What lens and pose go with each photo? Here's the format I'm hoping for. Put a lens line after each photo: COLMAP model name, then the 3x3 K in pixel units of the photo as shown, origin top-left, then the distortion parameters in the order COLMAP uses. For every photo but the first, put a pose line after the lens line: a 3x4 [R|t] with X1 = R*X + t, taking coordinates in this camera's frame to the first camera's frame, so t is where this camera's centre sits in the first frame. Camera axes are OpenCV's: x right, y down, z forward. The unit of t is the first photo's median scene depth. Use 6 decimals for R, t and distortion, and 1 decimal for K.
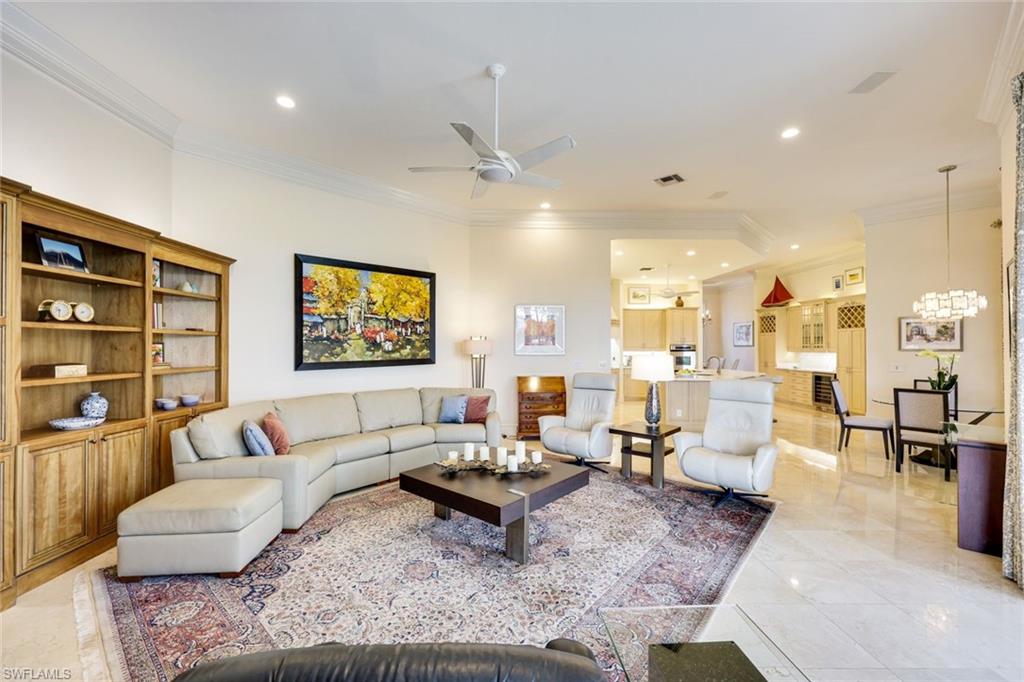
lens RADIAL K [[412.3, 0, 508.1], [0, 412.3, 341.0], [0, 0, 1]] dist [-0.002110, 0.000501]
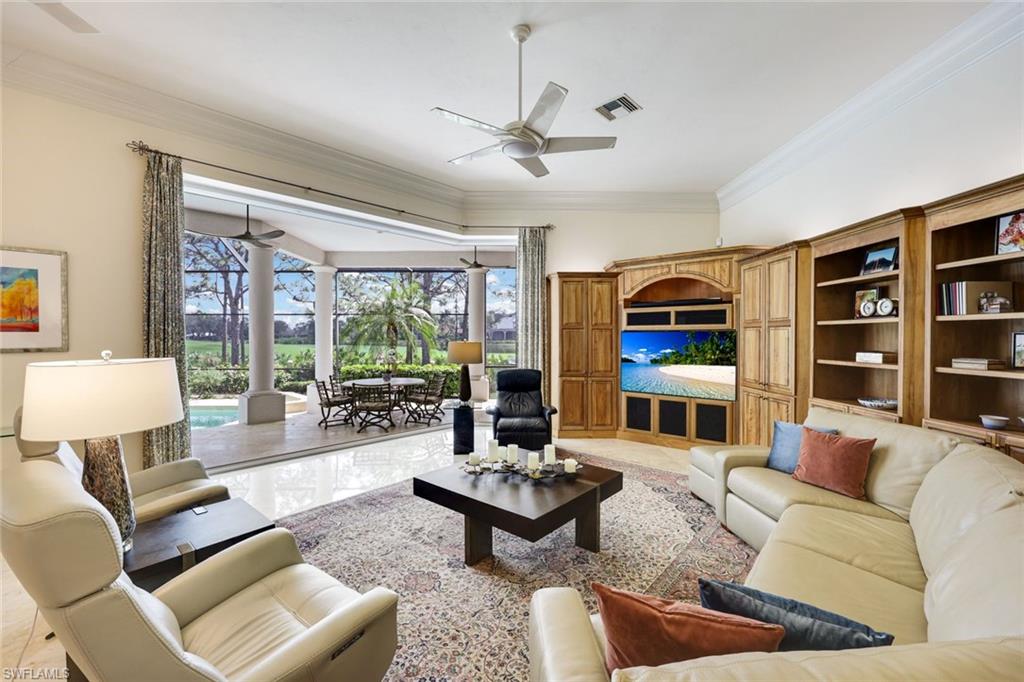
lens RADIAL K [[412.3, 0, 509.2], [0, 412.3, 337.6], [0, 0, 1]] dist [-0.002110, 0.000501]
pose [[-0.999841, 0.002380, 0.017676, -0.013594], [0.002198, 0.999944, -0.010351, 0.011874], [-0.017700, -0.010311, -0.999790, 1.120557]]
